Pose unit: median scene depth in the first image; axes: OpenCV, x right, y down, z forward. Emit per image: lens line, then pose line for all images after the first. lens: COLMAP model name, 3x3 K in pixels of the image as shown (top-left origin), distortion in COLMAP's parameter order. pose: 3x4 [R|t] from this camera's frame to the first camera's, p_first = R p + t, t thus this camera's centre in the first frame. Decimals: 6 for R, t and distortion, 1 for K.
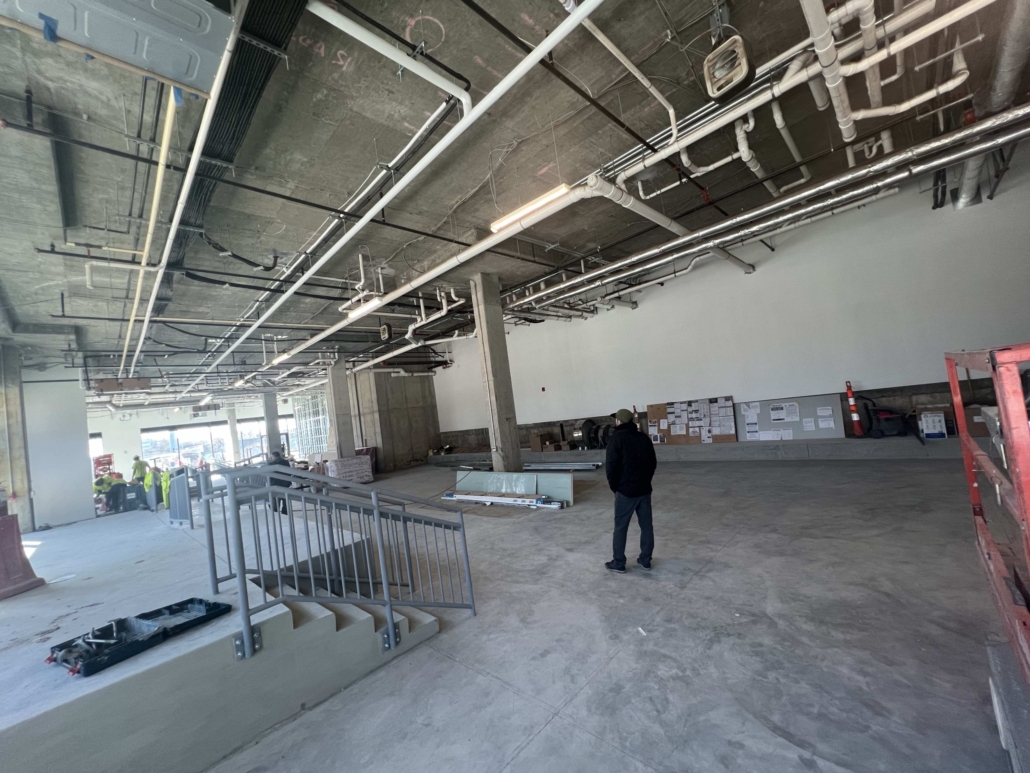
lens RADIAL K [[409.7, 0, 515.1], [0, 409.7, 388.2], [0, 0, 1]] dist [-0.000604, -0.000354]
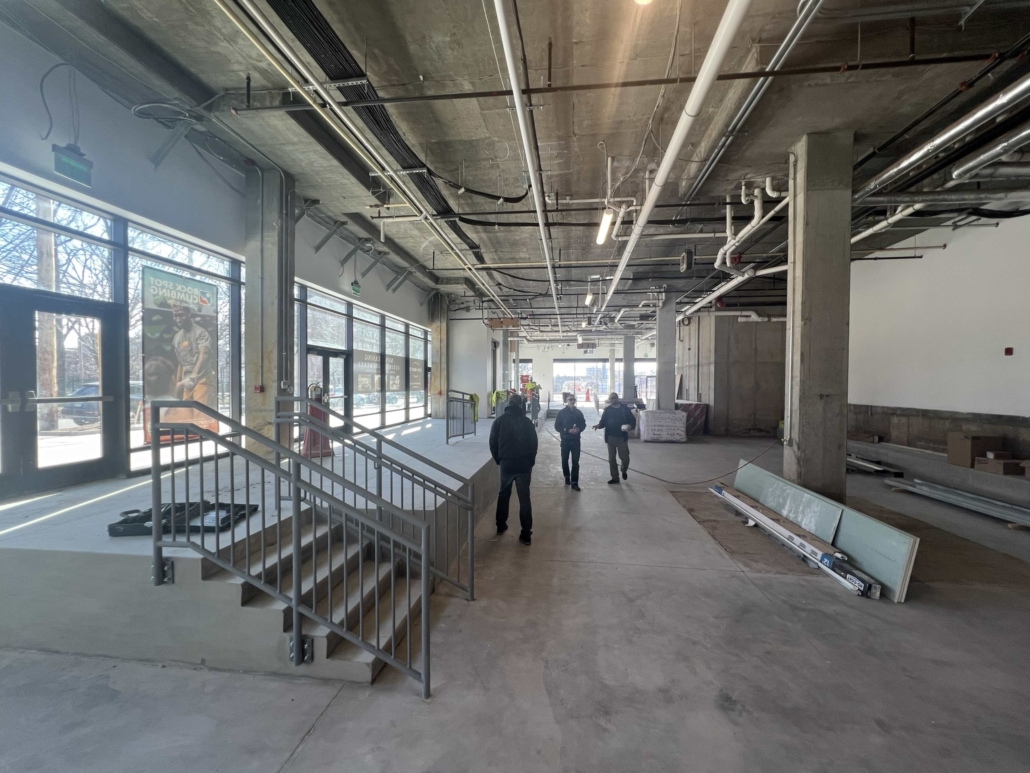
lens RADIAL K [[410.3, 0, 520.5], [0, 410.3, 386.4], [0, 0, 1]] dist [-0.000253, -0.000040]
pose [[0.603121, 0.143158, -0.784698, 0.142233], [-0.044935, 0.988298, 0.145765, -0.001636], [0.796383, -0.052654, 0.602496, 0.267710]]
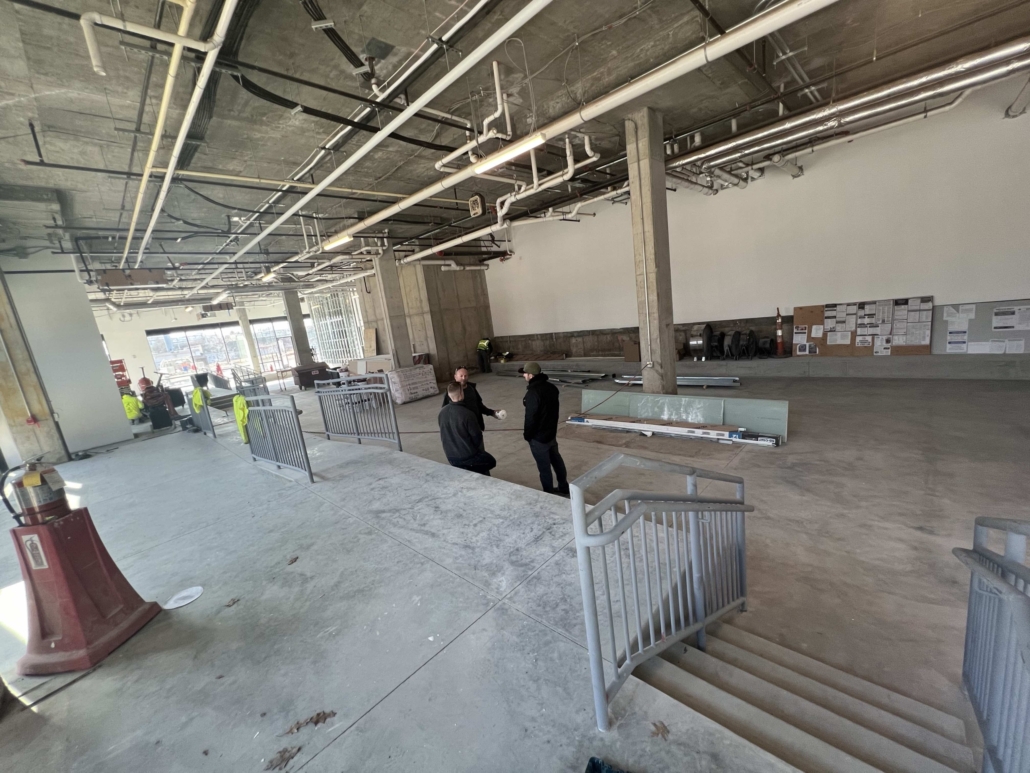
lens RADIAL K [[409.7, 0, 515.1], [0, 409.7, 388.2], [0, 0, 1]] dist [-0.000604, -0.000354]
pose [[0.999908, 0.002114, 0.013428, -0.256200], [-0.005270, 0.970859, 0.239595, 0.006240], [-0.012530, -0.239643, 0.970780, 0.195896]]
